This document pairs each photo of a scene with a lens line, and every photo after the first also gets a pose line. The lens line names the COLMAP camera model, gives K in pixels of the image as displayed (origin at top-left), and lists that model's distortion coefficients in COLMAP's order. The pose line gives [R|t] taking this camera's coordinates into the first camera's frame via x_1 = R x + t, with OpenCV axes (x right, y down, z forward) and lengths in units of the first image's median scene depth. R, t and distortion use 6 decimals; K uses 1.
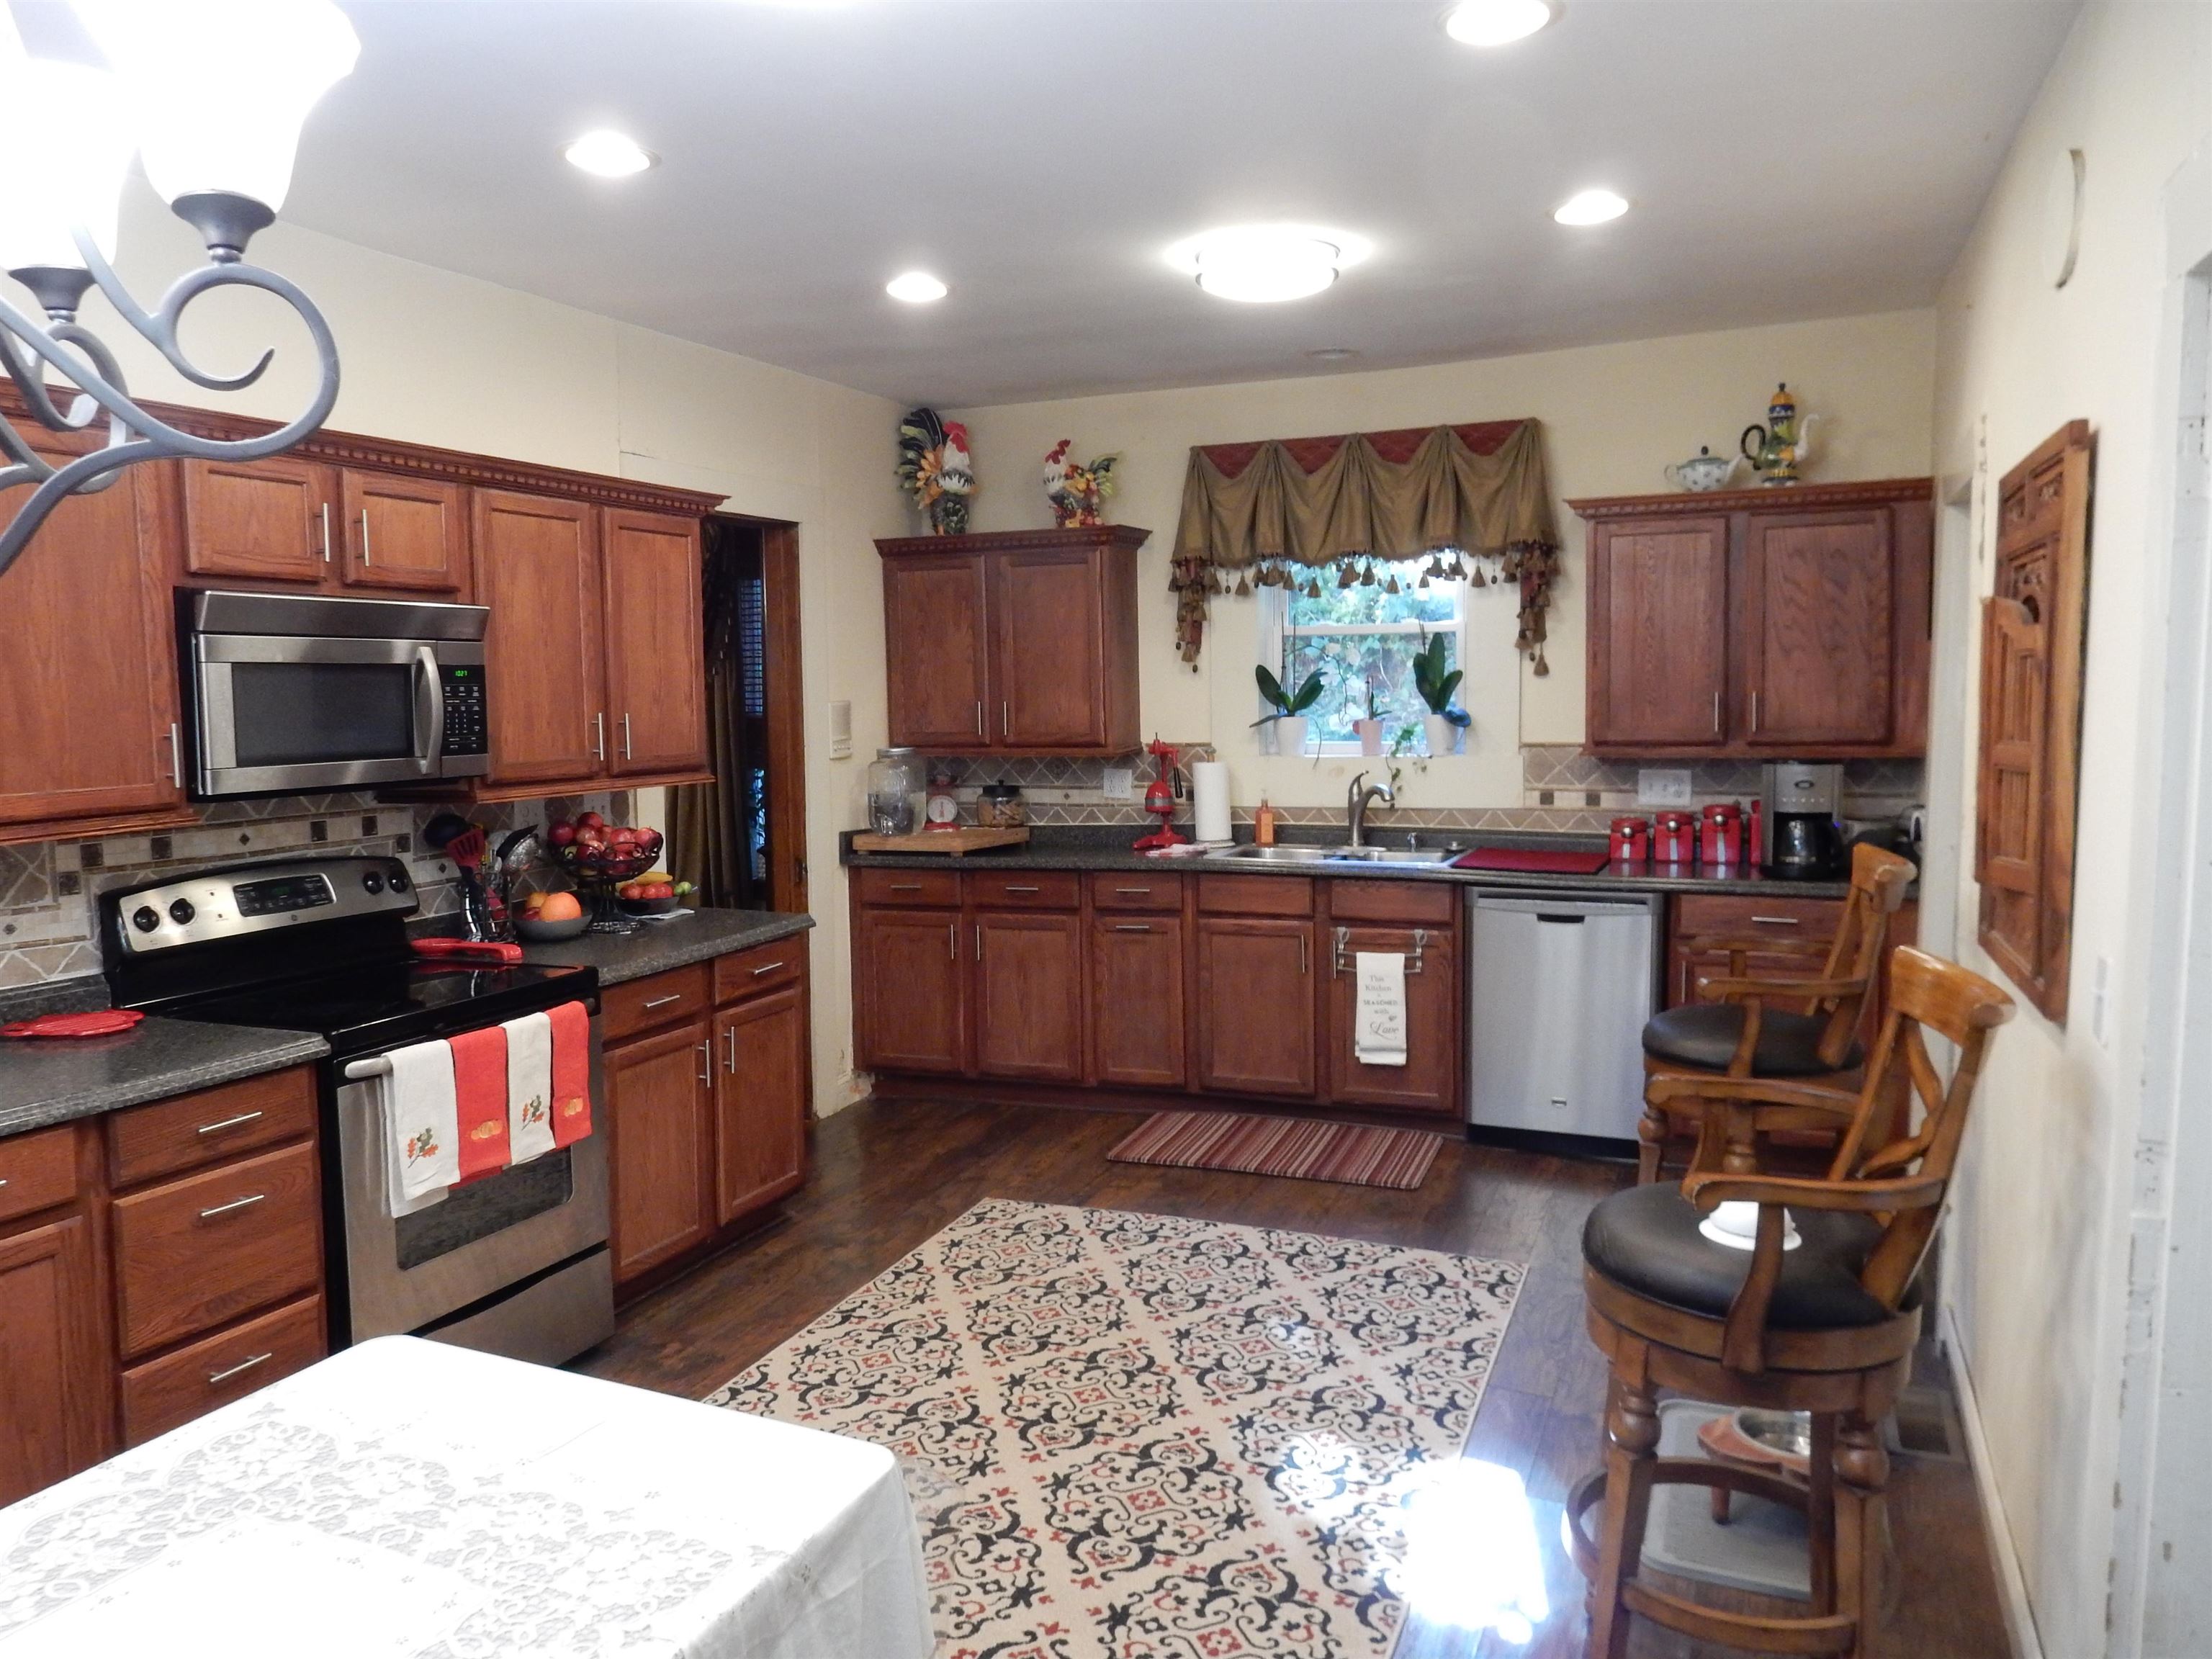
lens RADIAL K [[1611.9, 0, 1106.0], [0, 1611.9, 829.5], [0, 0, 1]] dist [-0.007728, -0.000241]
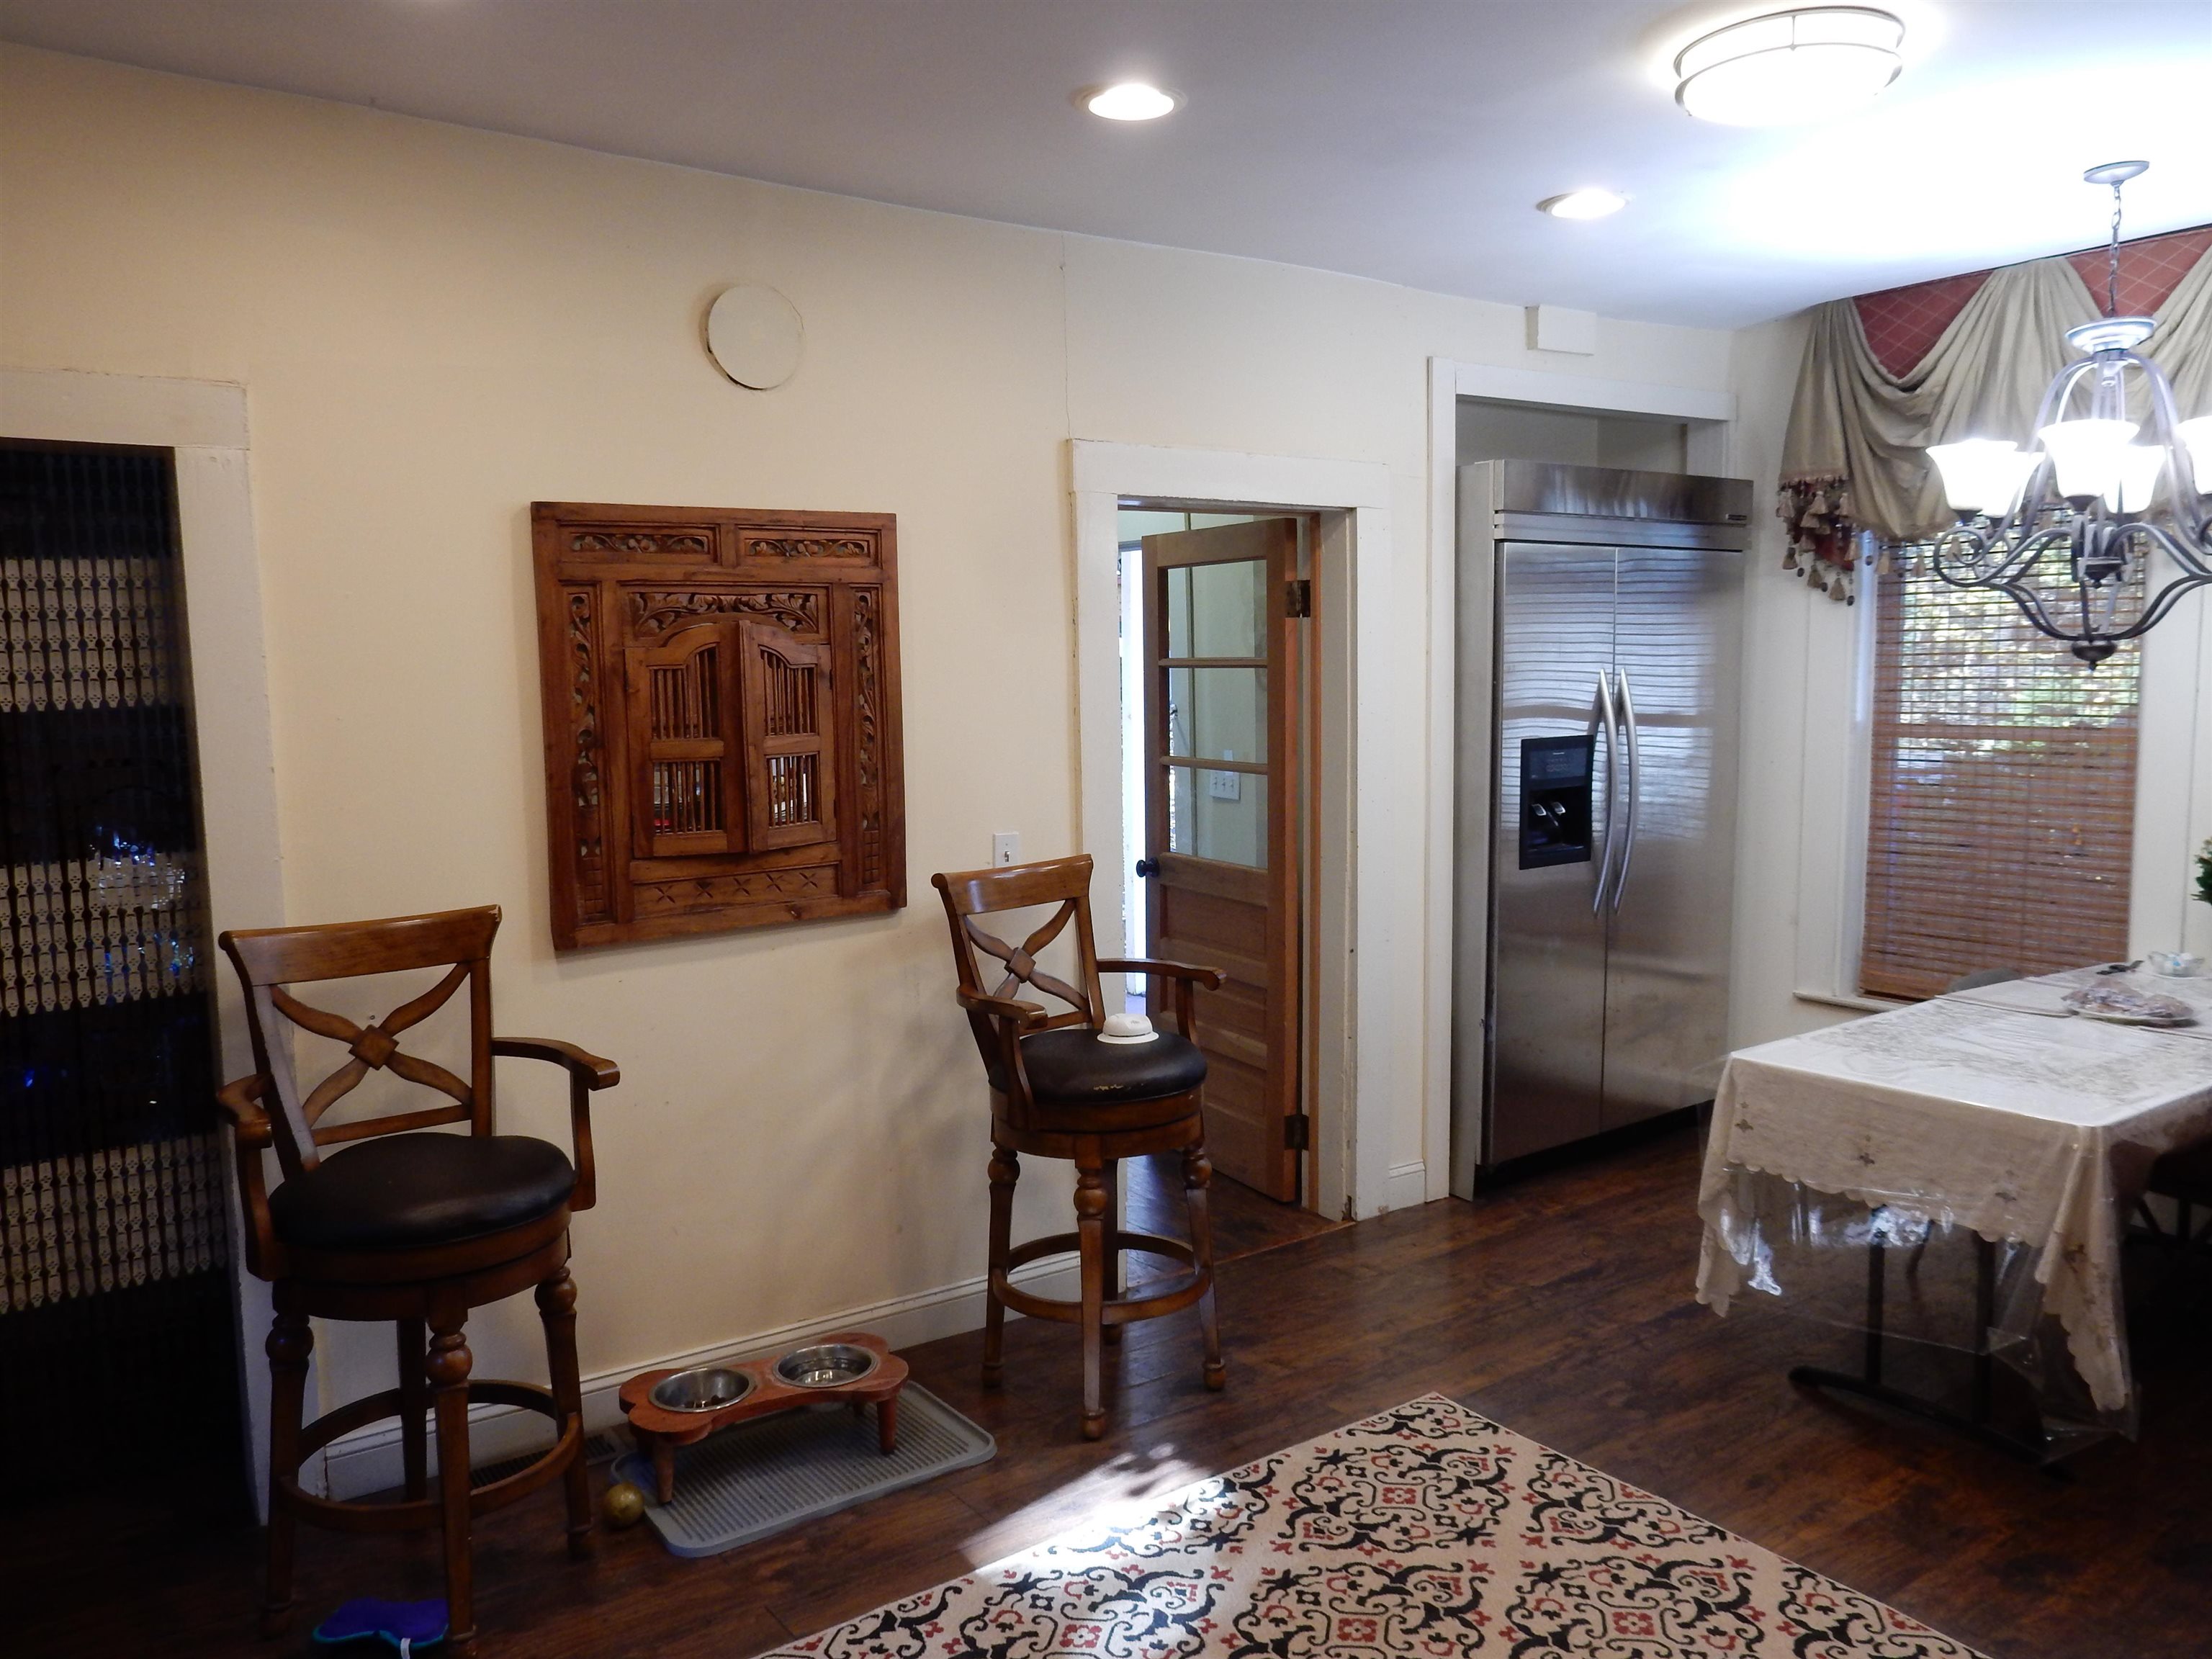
lens RADIAL K [[1663.3, 0, 1183.0], [0, 1663.3, 864.5], [0, 0, 1]] dist [-0.000429, 0.002743]
pose [[-0.869668, -0.050871, 0.491010, -0.292611], [0.058564, 0.977018, 0.204953, -0.157125], [-0.490152, 0.206997, -0.846702, 1.629435]]
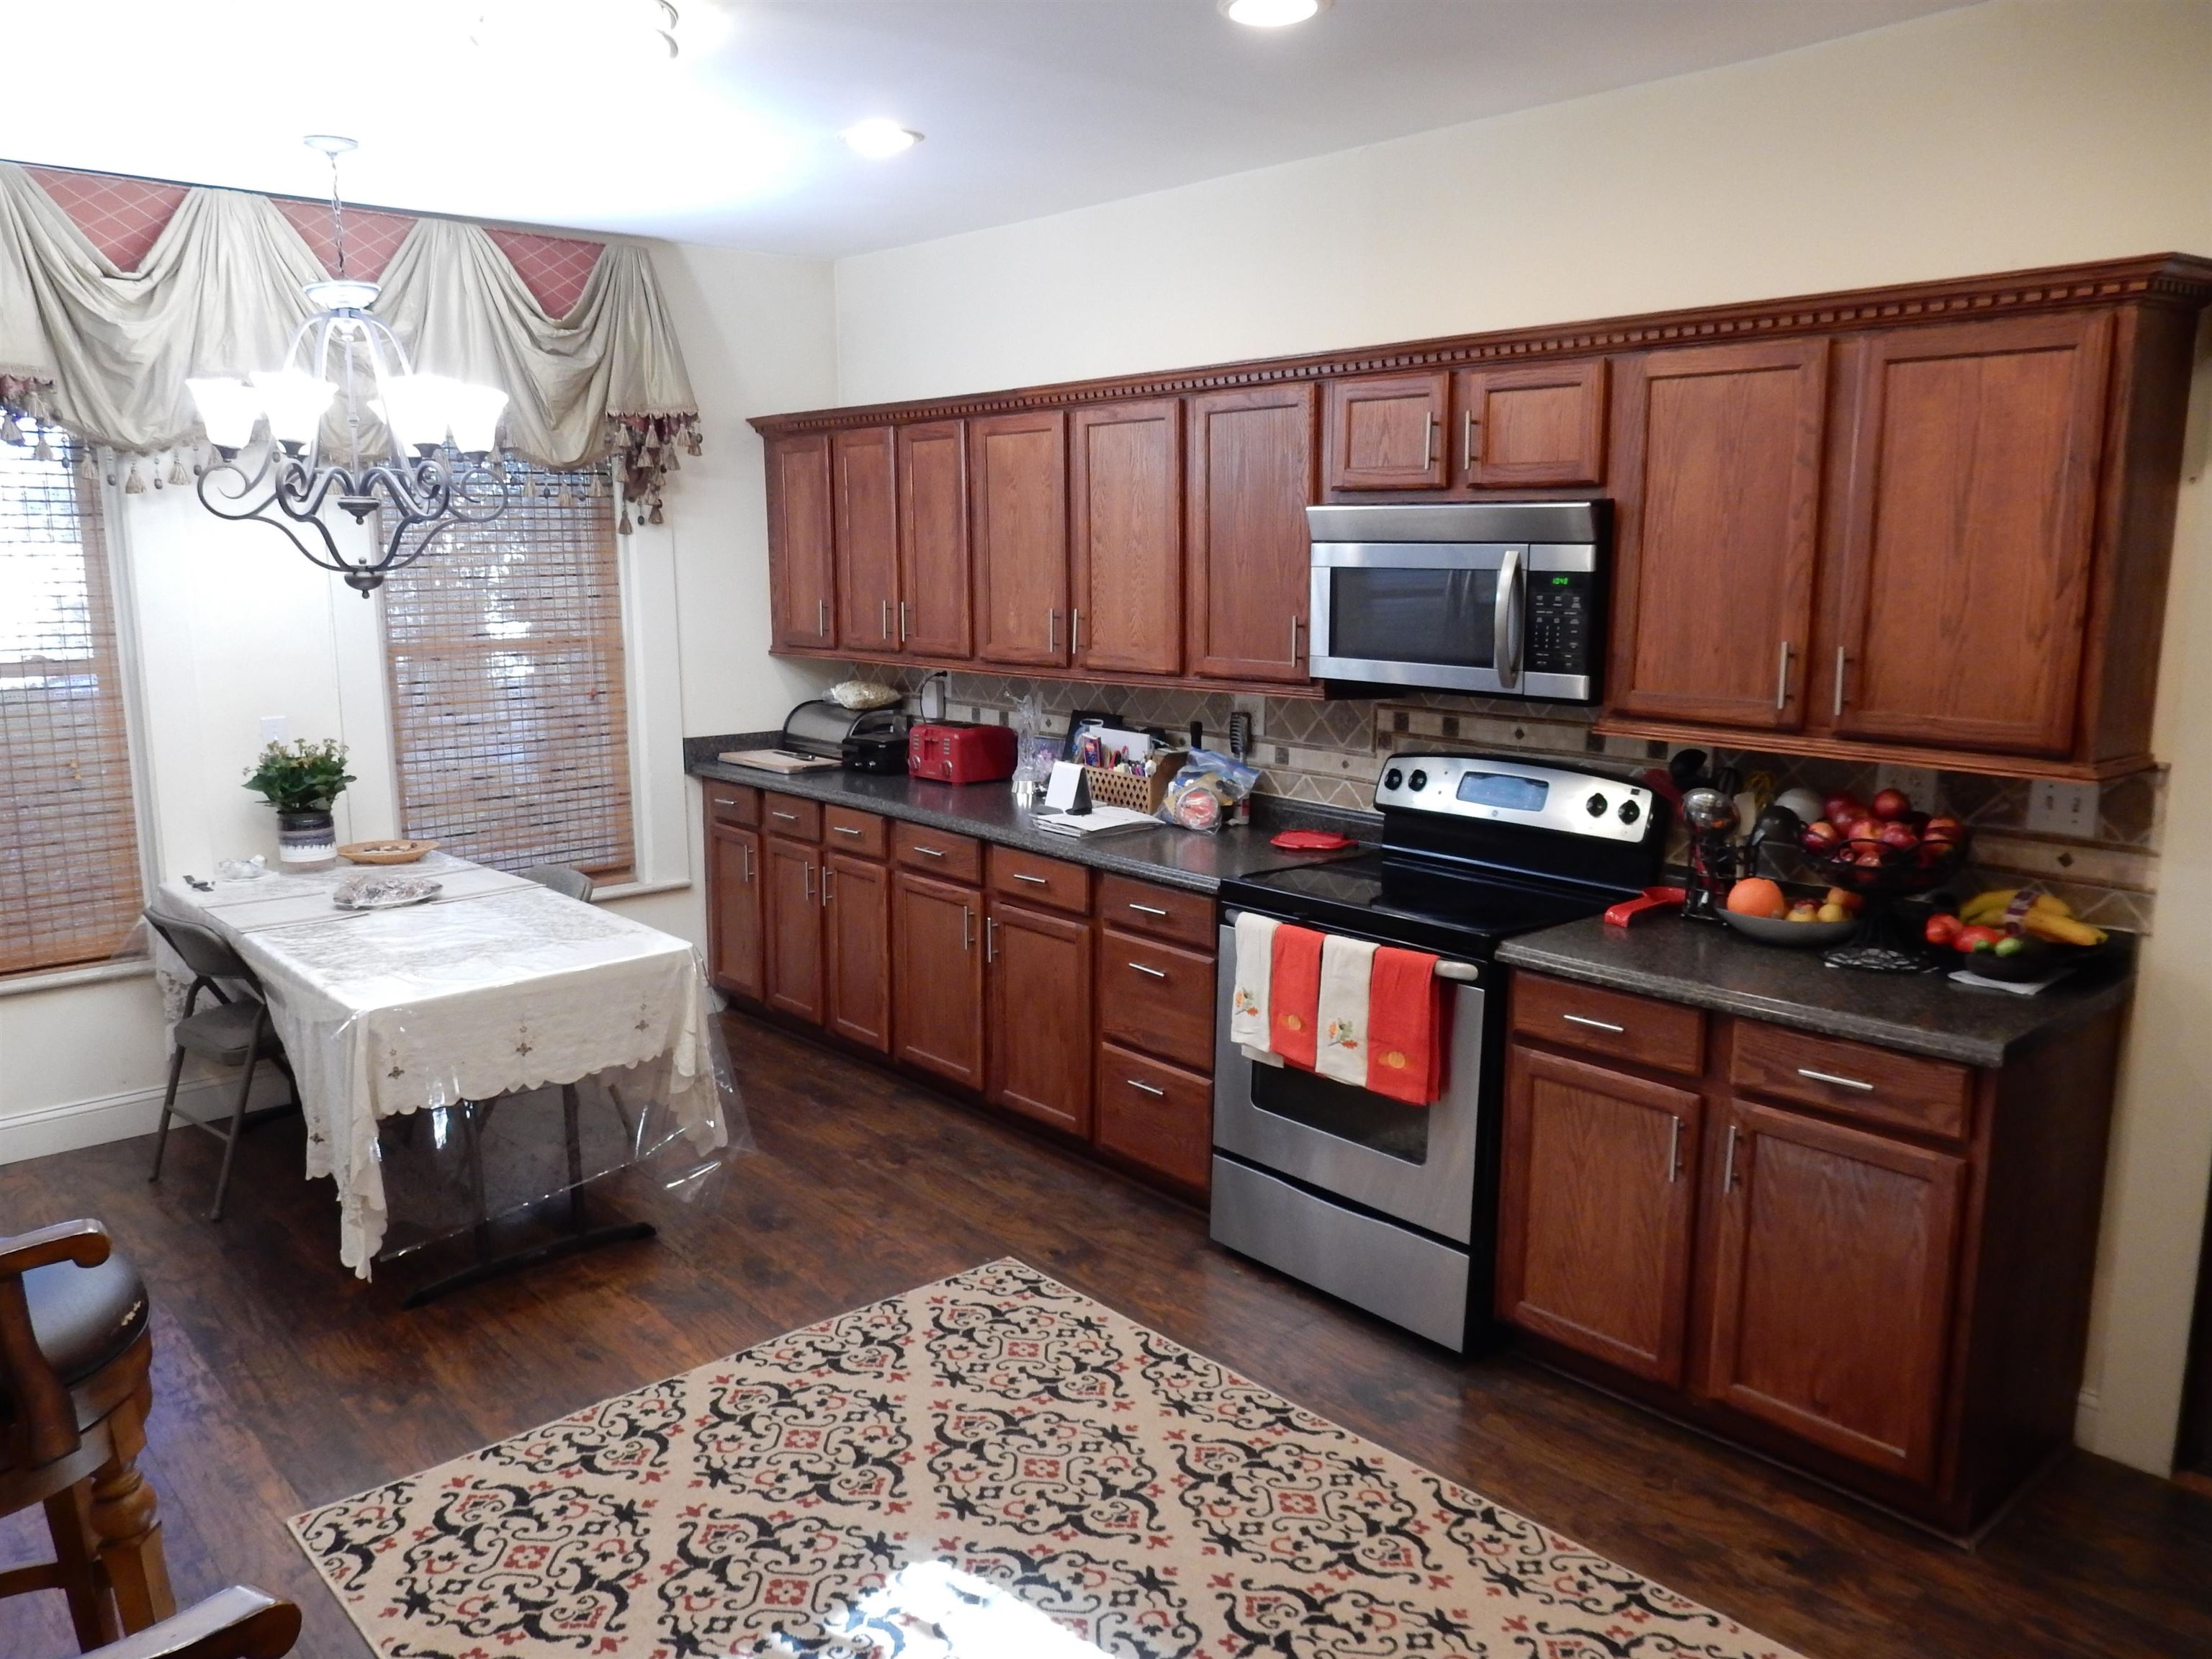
lens RADIAL K [[1598.9, 0, 1062.1], [0, 1598.9, 823.9], [0, 0, 1]] dist [0.005865, 0.000762]
pose [[-0.442267, 0.158651, -0.882740, 0.606412], [-0.082510, 0.972859, 0.216187, -0.158000], [0.893080, 0.168447, -0.417173, 1.345979]]
